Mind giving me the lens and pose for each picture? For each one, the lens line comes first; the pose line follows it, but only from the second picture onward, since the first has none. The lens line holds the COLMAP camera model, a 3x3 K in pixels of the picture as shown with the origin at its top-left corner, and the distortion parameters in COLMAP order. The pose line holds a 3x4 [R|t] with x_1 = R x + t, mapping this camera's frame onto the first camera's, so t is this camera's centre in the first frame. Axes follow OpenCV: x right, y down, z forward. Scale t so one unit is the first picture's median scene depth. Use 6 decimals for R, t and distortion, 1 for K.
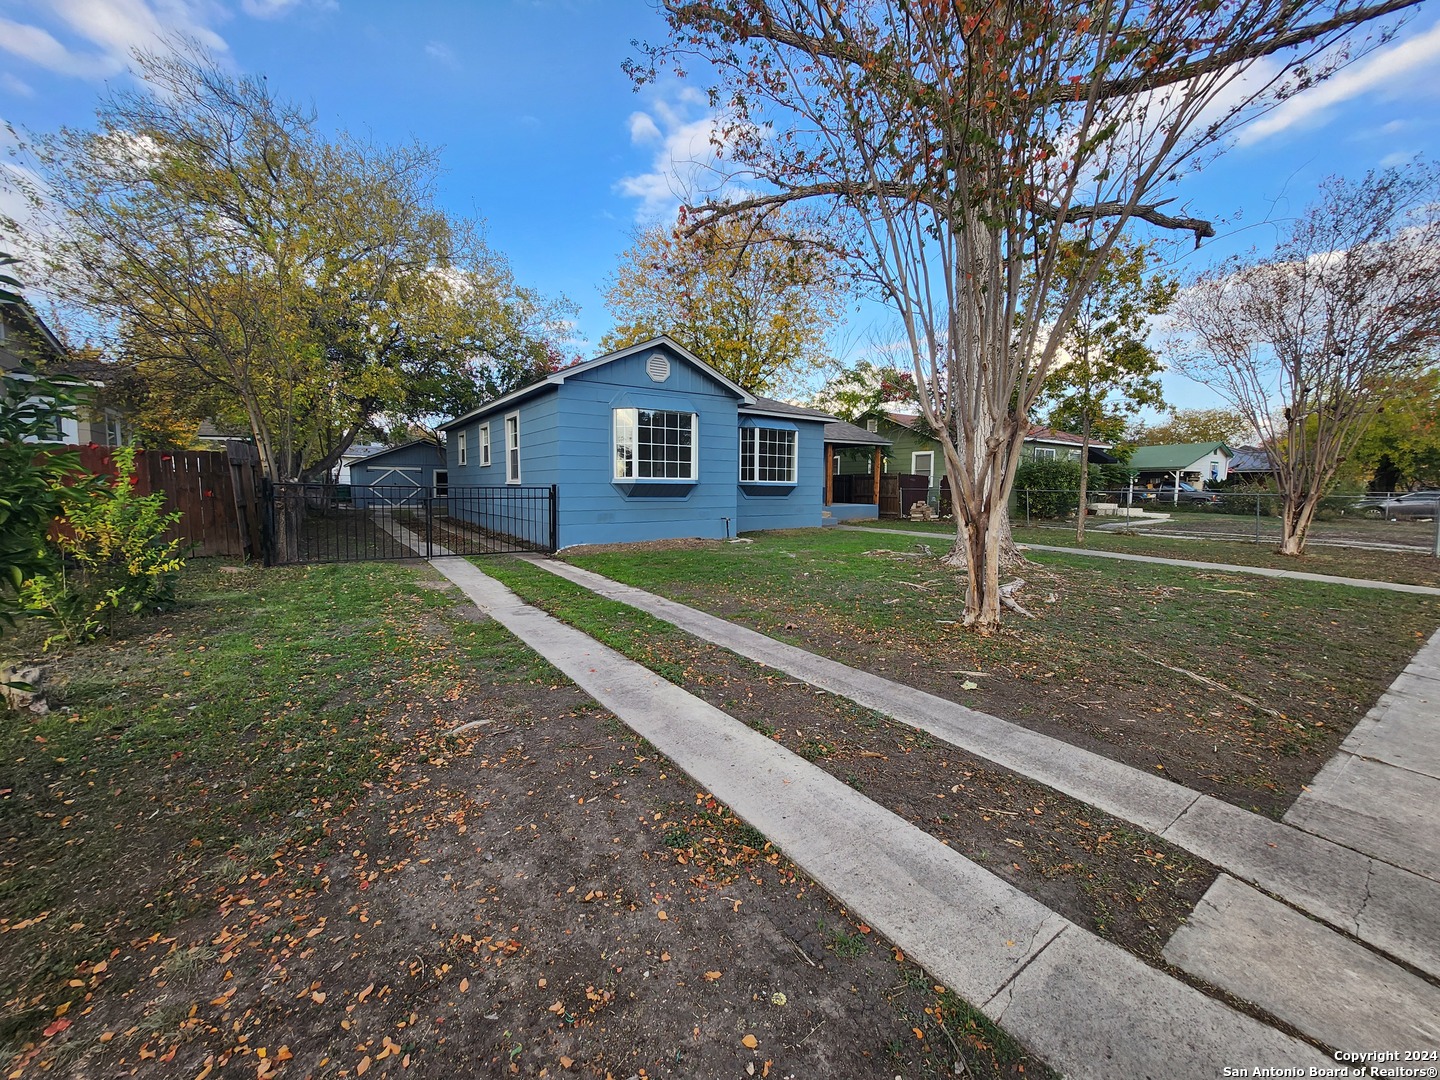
lens RADIAL K [[558.1, 0, 713.9], [0, 558.1, 534.4], [0, 0, 1]] dist [-0.001224, 0.000021]
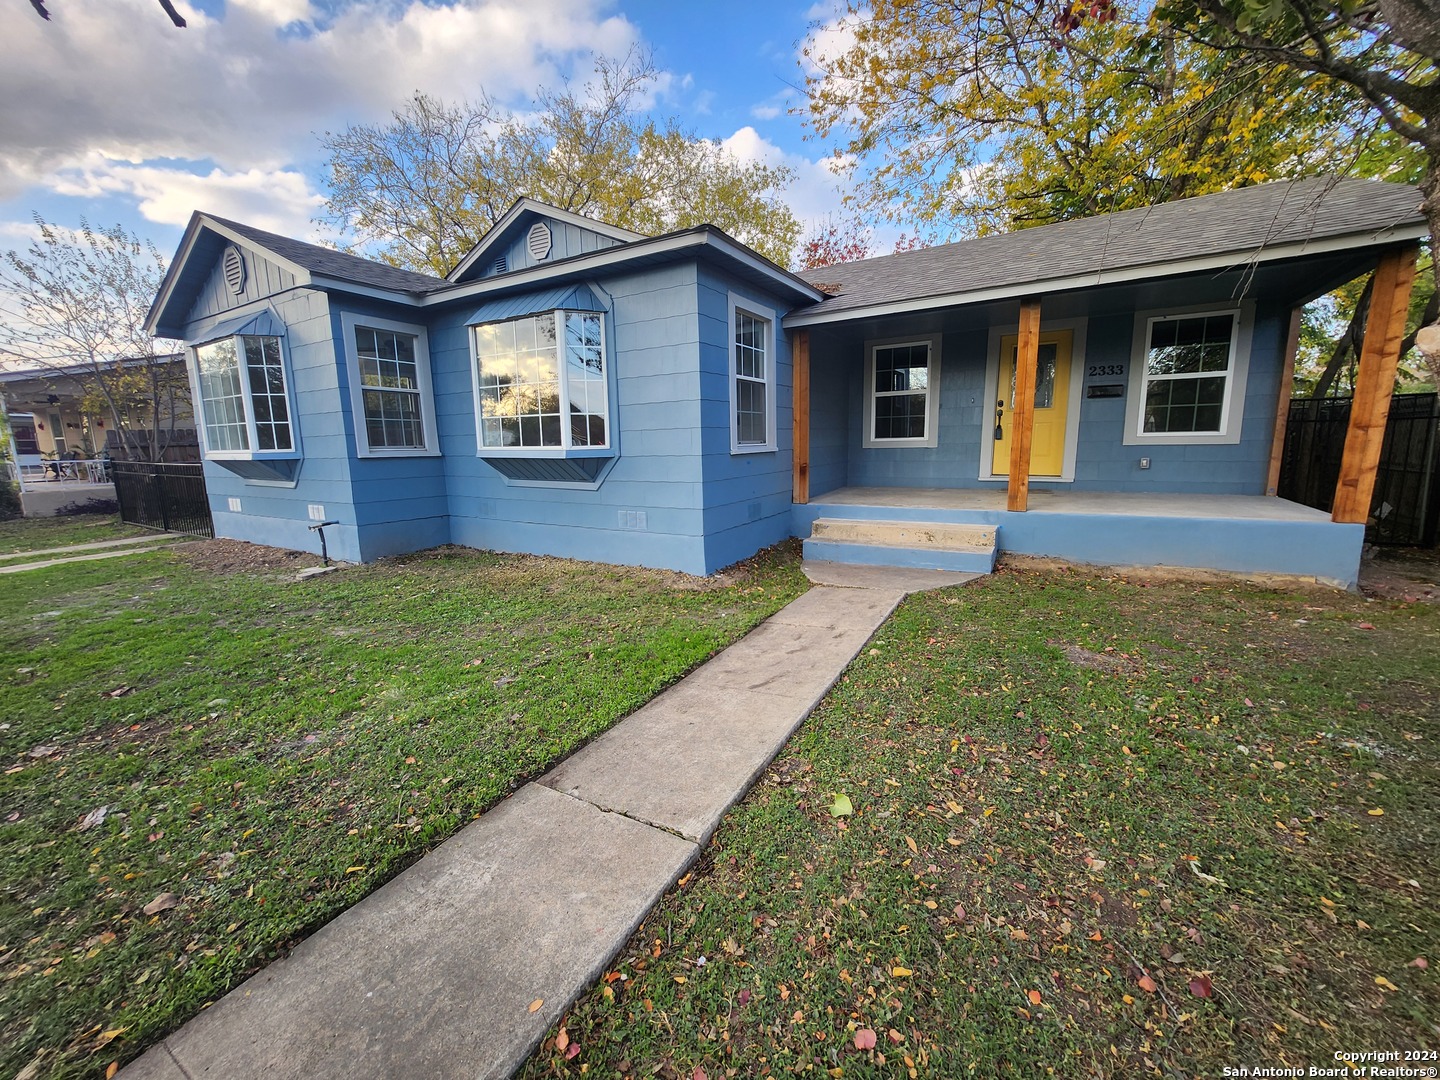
lens RADIAL K [[558.1, 0, 713.9], [0, 558.1, 534.4], [0, 0, 1]] dist [-0.001224, 0.000021]
pose [[0.420011, 0.115488, -0.900141, 0.492954], [-0.056633, 0.993272, 0.101011, -0.073989], [0.905750, 0.008552, 0.423726, 0.867306]]
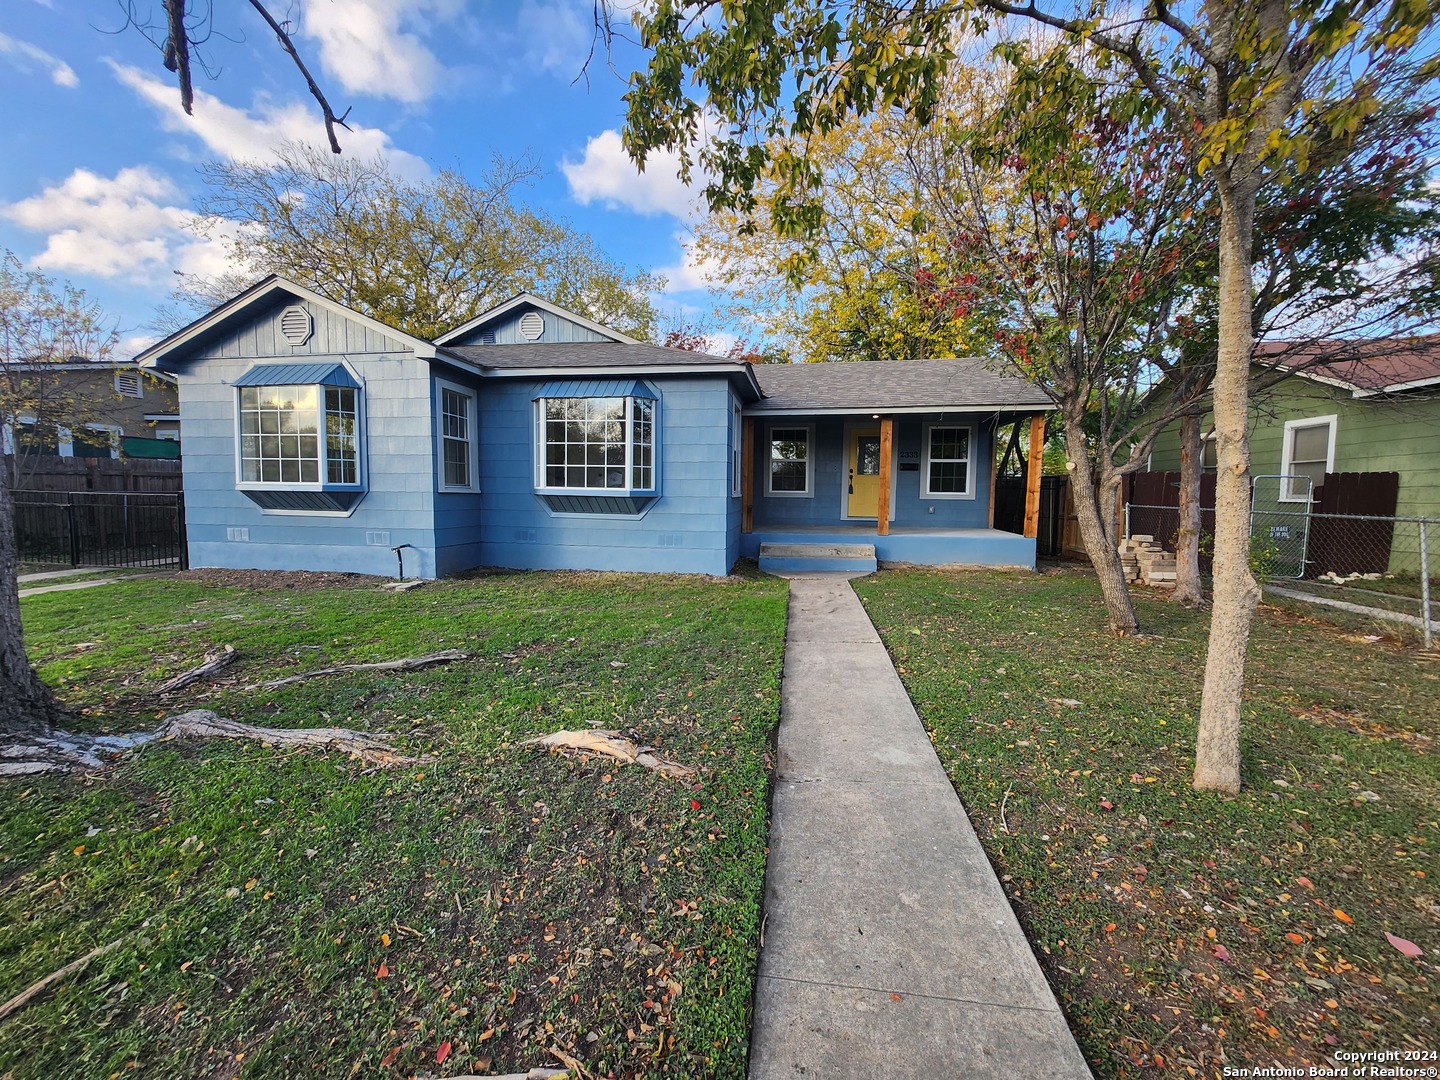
lens RADIAL K [[558.1, 0, 713.9], [0, 558.1, 534.4], [0, 0, 1]] dist [-0.001224, 0.000021]
pose [[0.728277, 0.033692, -0.684455, 0.534242], [-0.058817, 0.998178, -0.013448, -0.043494], [0.682755, 0.050051, 0.728931, 0.609726]]
